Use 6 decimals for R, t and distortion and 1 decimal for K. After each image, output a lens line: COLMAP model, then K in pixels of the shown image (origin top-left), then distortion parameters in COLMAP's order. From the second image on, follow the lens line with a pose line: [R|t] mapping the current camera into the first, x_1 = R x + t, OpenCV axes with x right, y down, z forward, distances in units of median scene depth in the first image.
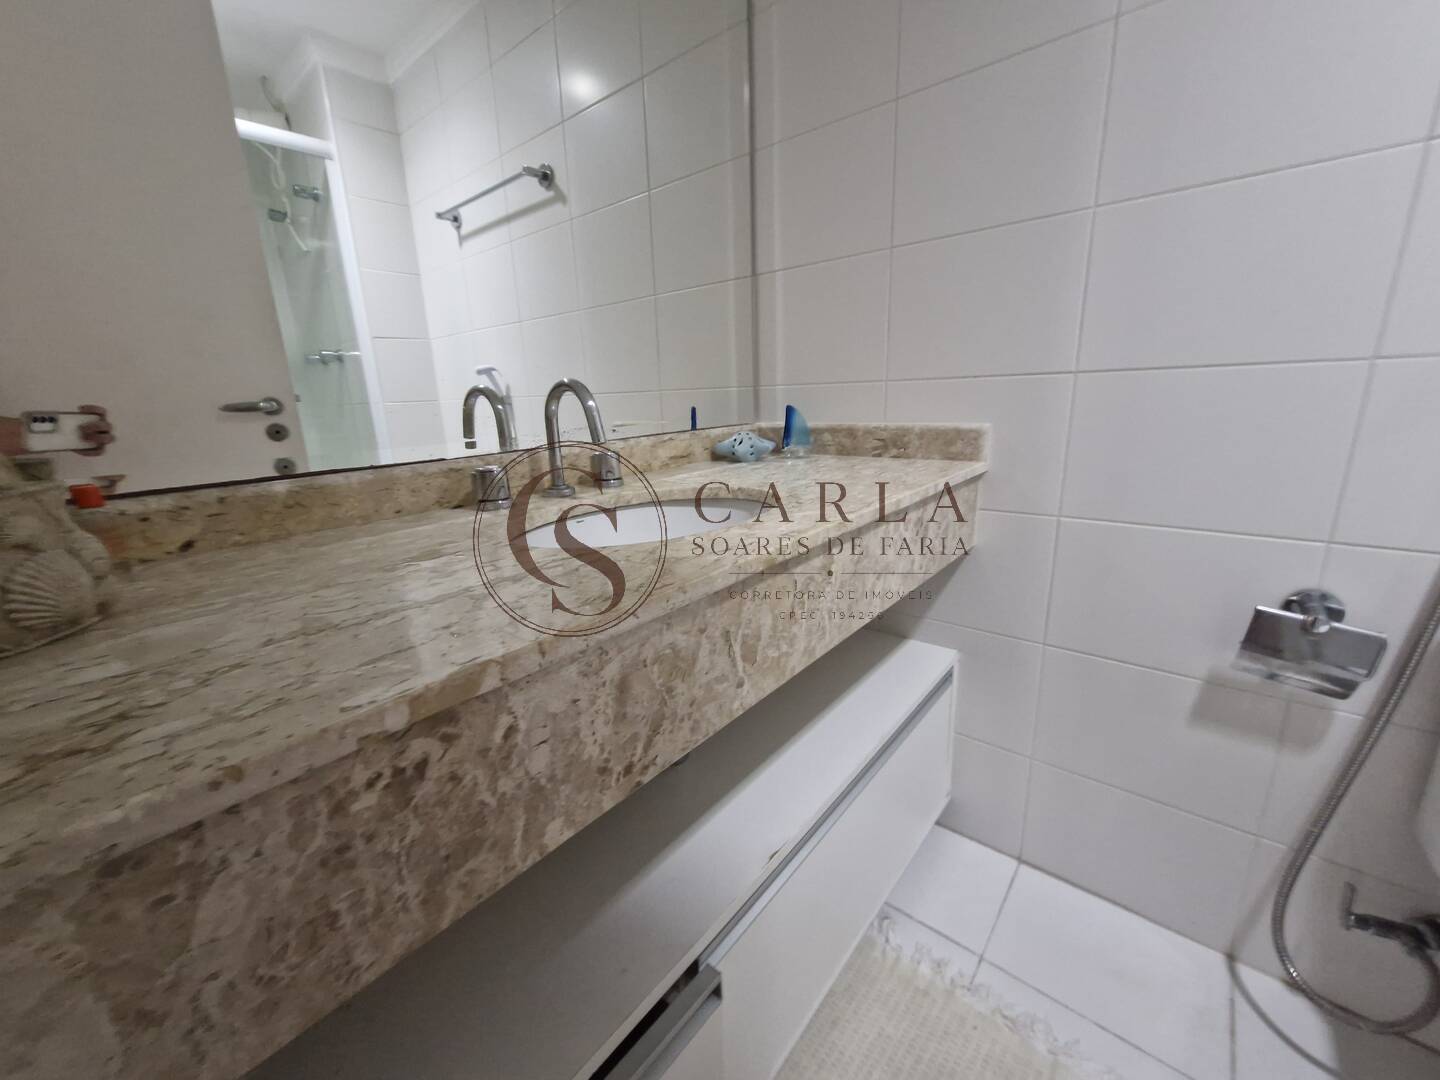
lens RADIAL K [[566.5, 0, 719.3], [0, 566.5, 539.8], [0, 0, 1]] dist [0.004874, -0.001206]
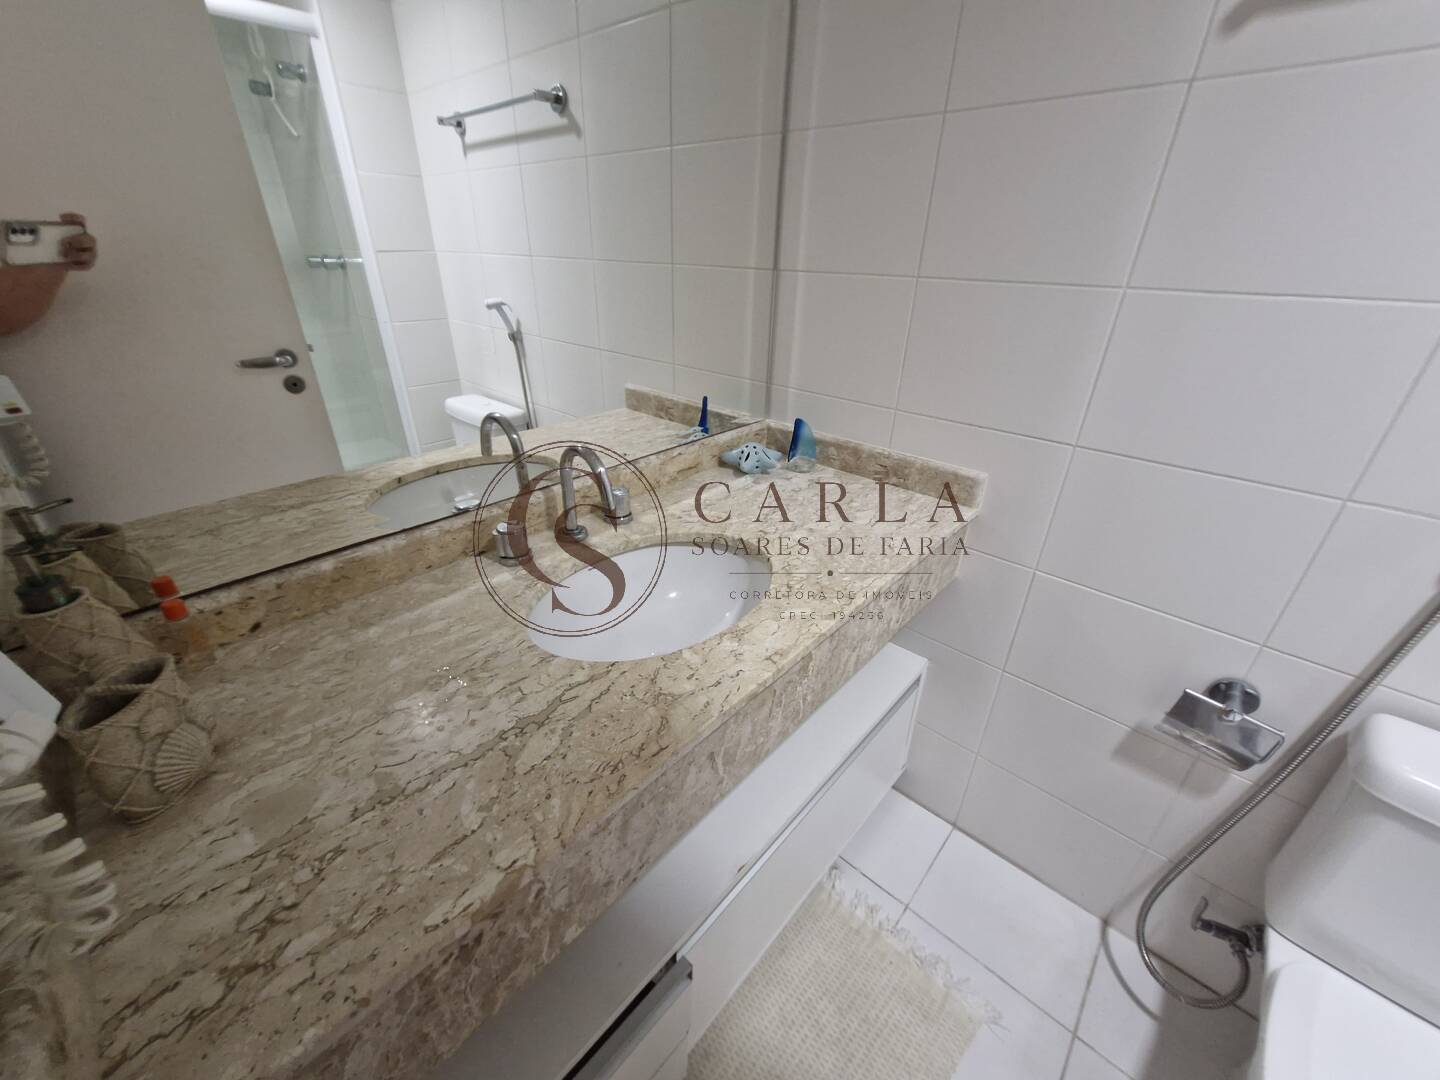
lens RADIAL K [[566.5, 0, 721.1], [0, 566.5, 535.7], [0, 0, 1]] dist [0.004874, -0.001206]
pose [[0.997739, 0.067071, -0.004200, 0.004778], [-0.064504, 0.973342, 0.220100, -0.337658], [0.018850, -0.219332, 0.975468, -0.052068]]
